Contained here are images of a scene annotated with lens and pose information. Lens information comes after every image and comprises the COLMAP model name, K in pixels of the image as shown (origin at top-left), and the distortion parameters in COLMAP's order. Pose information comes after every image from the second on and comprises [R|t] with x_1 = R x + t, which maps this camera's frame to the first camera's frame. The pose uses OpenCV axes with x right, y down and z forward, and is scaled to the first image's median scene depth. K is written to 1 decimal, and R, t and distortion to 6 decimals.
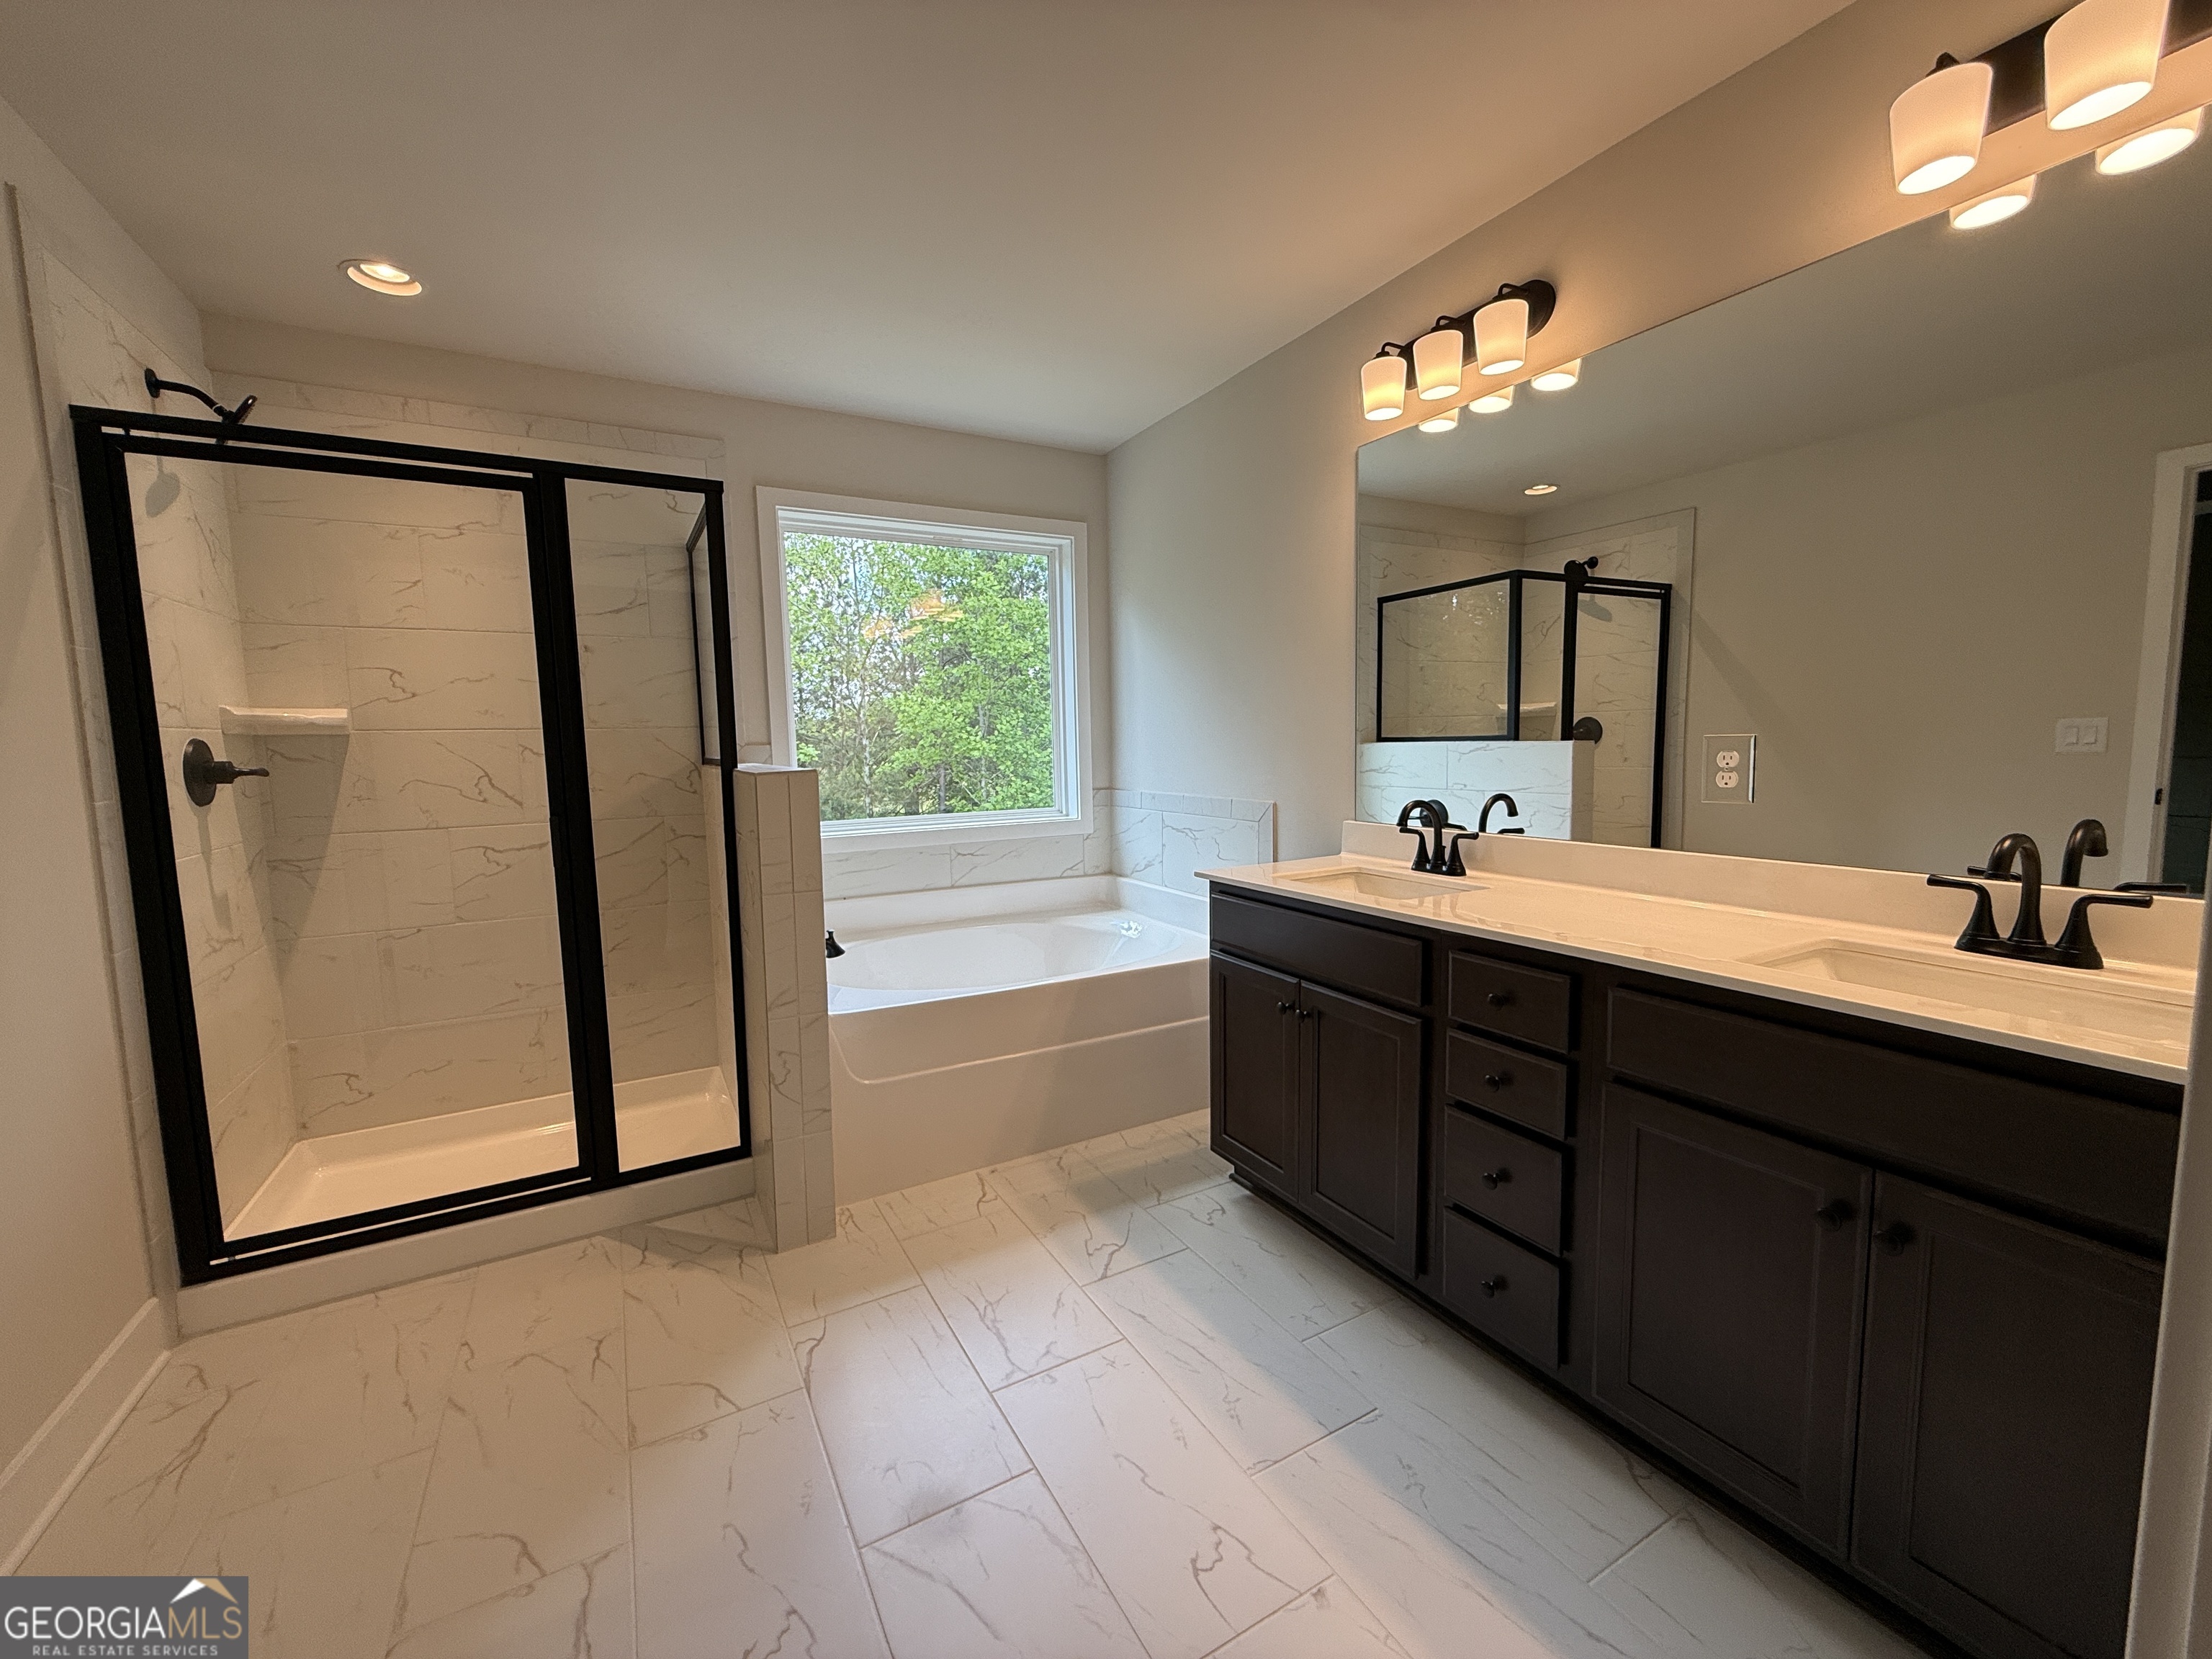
lens RADIAL K [[880.2, 0, 1099.0], [0, 880.2, 830.9], [0, 0, 1]] dist [-0.000818, 0.000136]
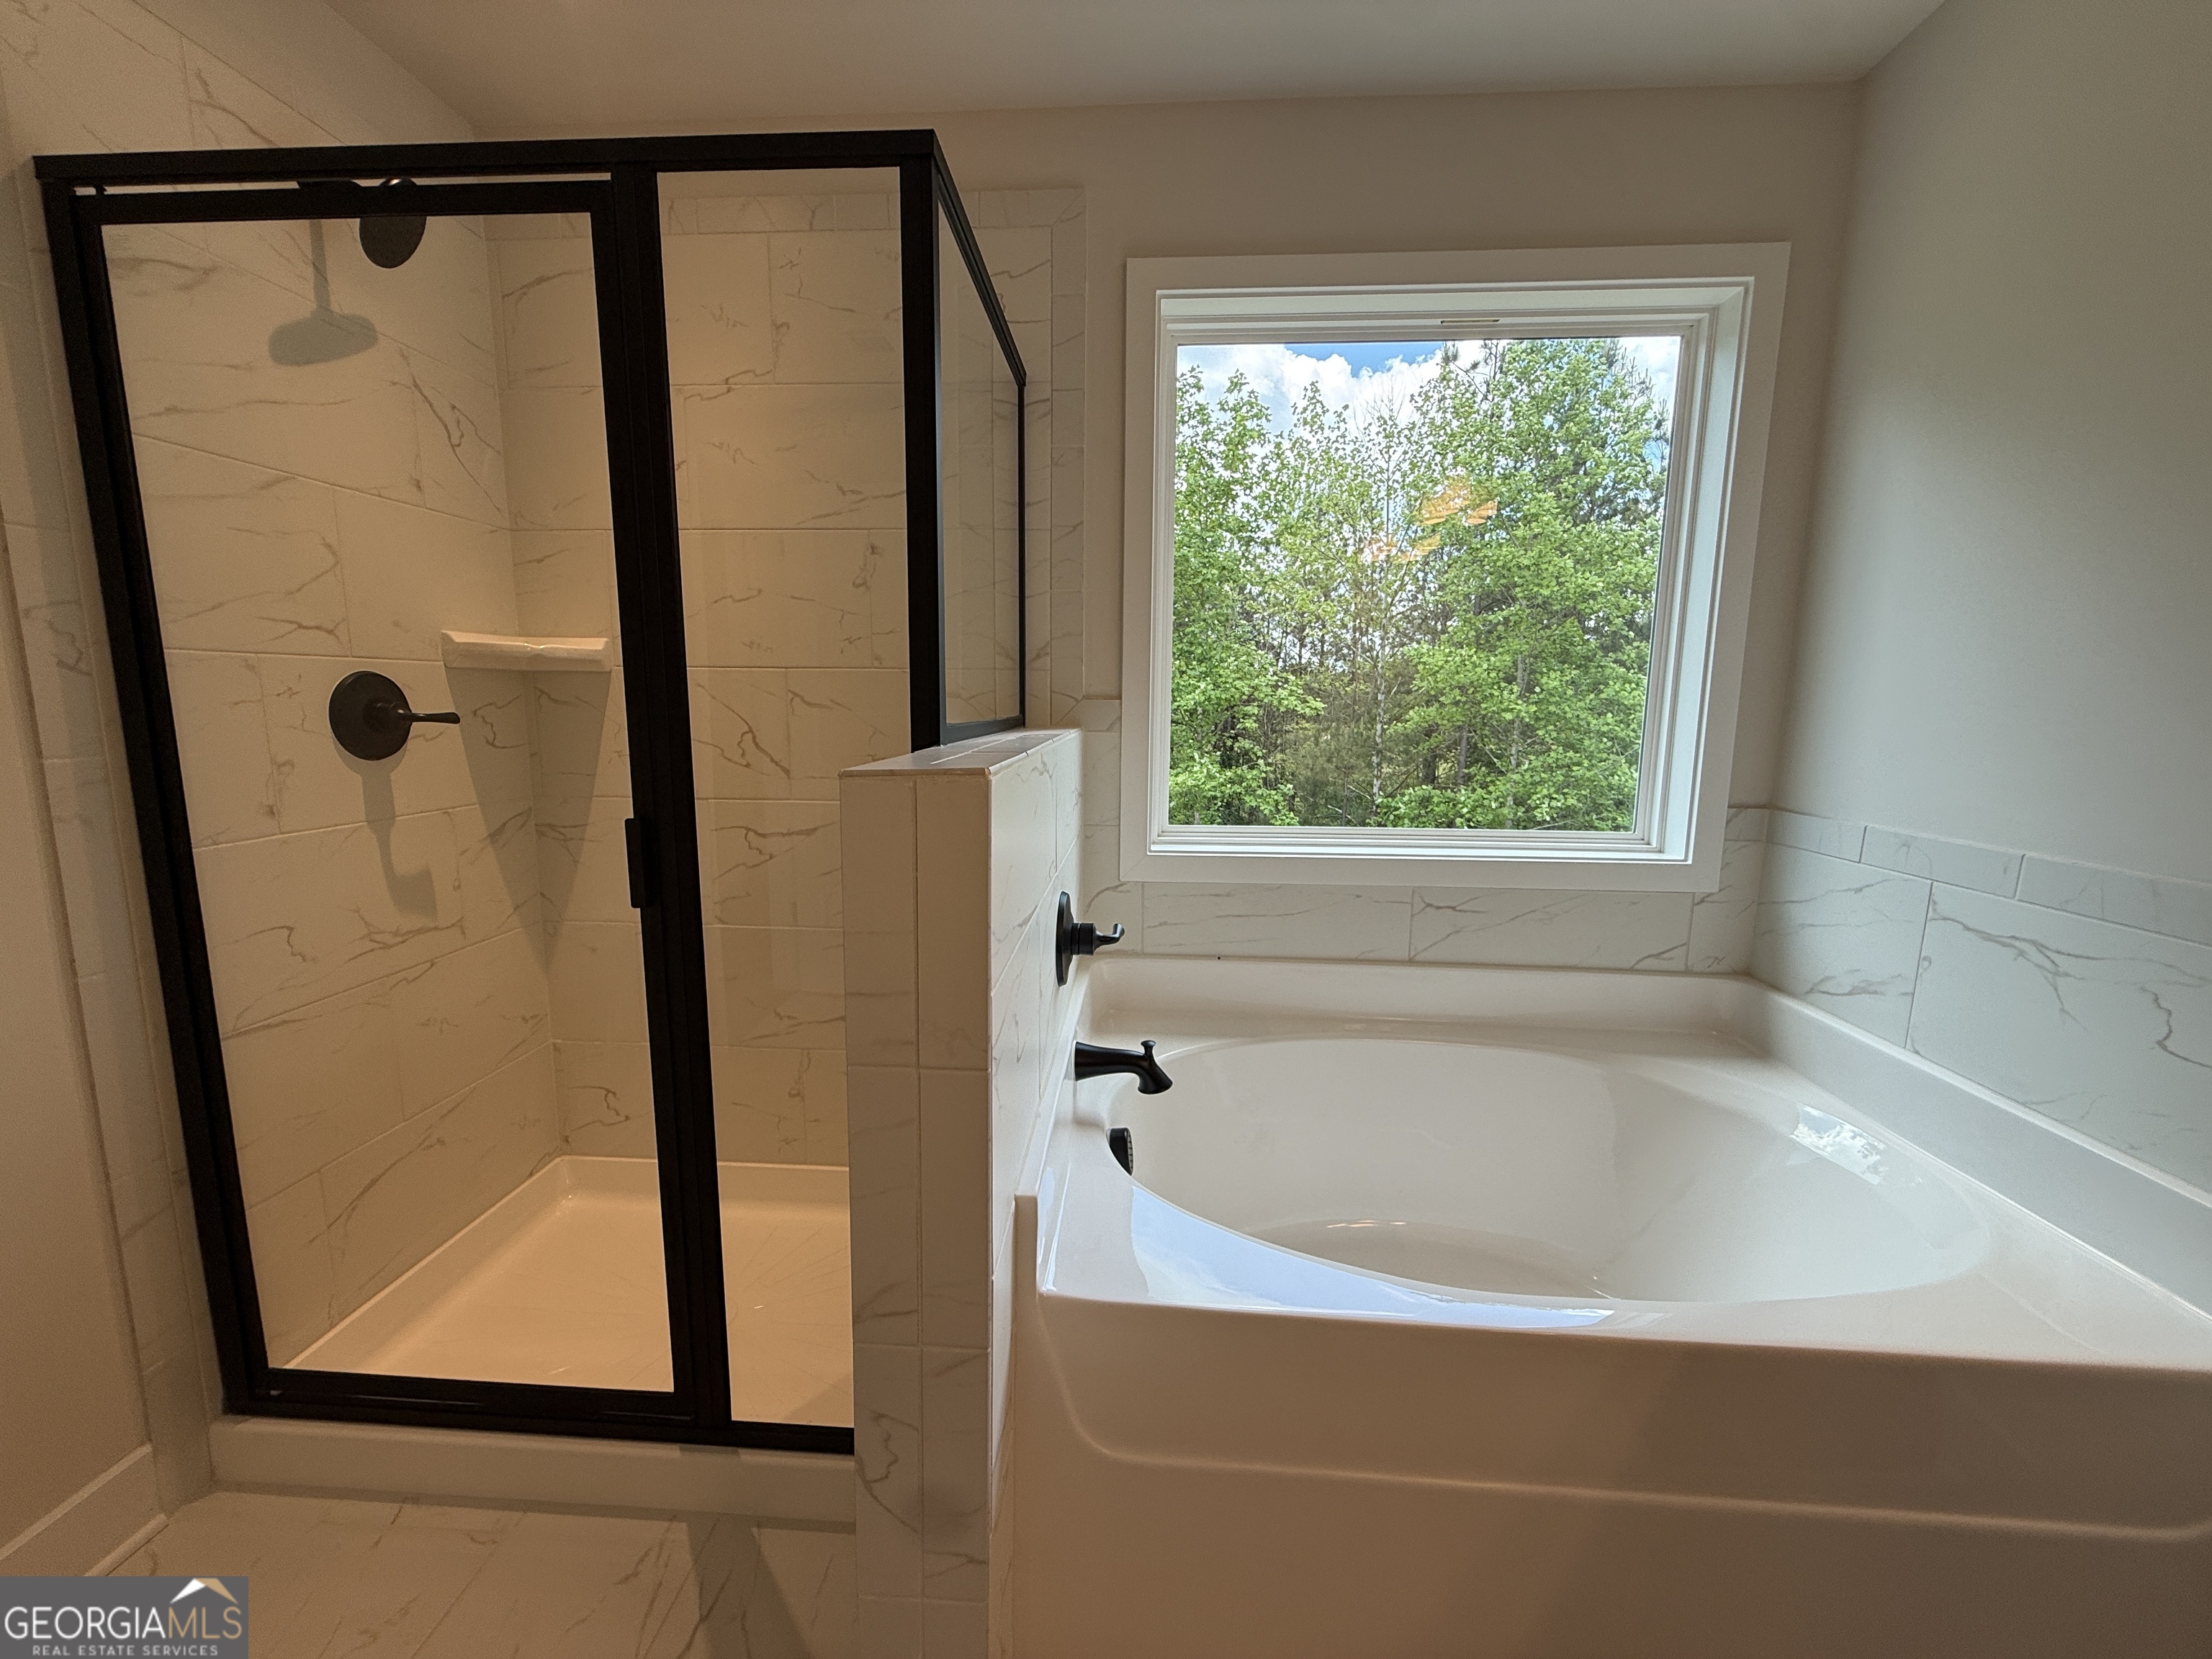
lens RADIAL K [[880.2, 0, 1099.0], [0, 880.2, 830.9], [0, 0, 1]] dist [-0.000818, 0.000136]
pose [[0.839550, 0.106765, -0.532689, -0.038885], [-0.079697, 0.994096, 0.073636, -0.040976], [0.537405, -0.019368, 0.843102, 0.382839]]
